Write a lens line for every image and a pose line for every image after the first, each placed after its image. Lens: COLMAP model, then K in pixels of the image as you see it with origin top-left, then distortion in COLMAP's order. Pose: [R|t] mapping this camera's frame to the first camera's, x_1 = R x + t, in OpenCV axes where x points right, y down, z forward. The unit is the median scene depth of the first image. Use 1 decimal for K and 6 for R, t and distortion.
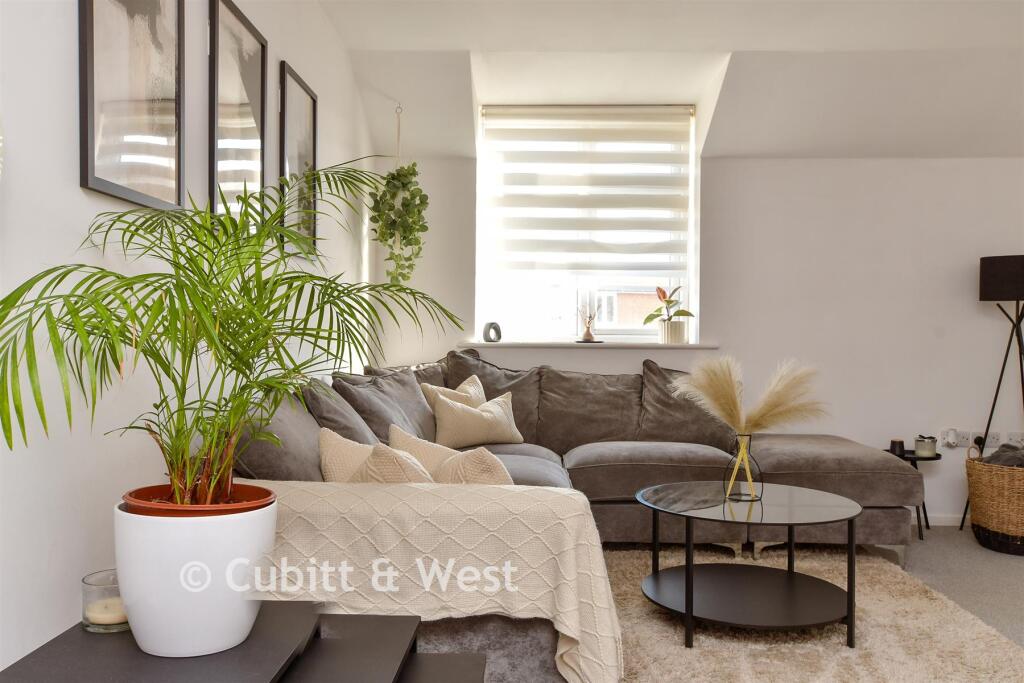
lens RADIAL K [[884.0, 0, 515.7], [0, 884.0, 304.5], [0, 0, 1]] dist [-0.016596, 0.050022]
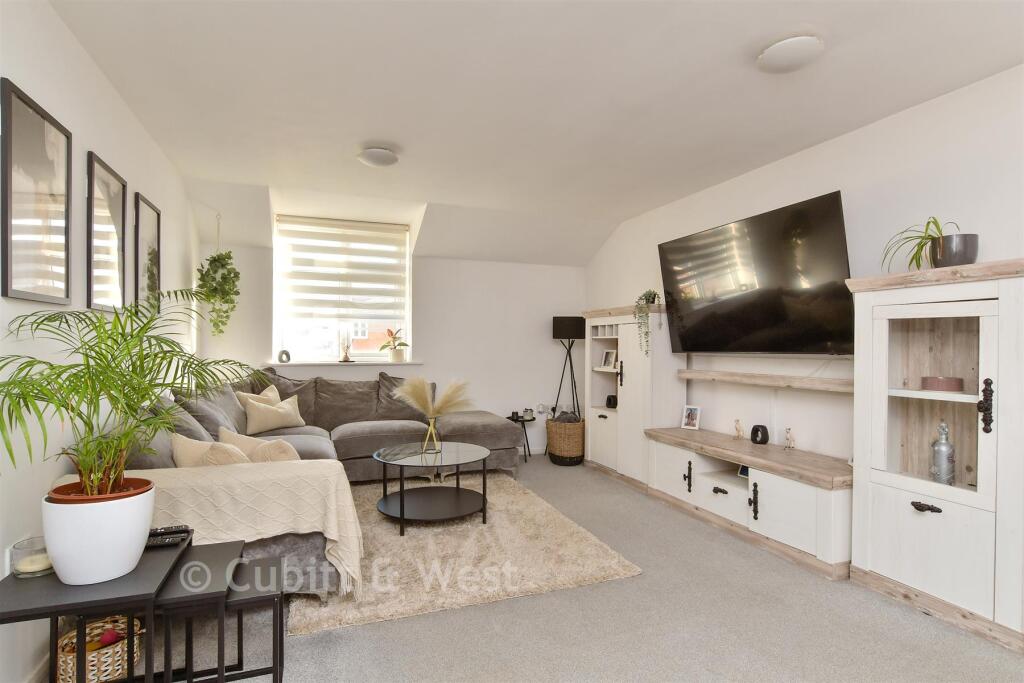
lens RADIAL K [[545.8, 0, 514.4], [0, 545.8, 328.9], [0, 0, 1]] dist [-0.013415, -0.000178]
pose [[0.930152, -0.005653, 0.367131, -0.000638], [0.002293, 0.999951, 0.009586, -0.041945], [-0.367167, -0.008074, 0.930120, -0.110081]]
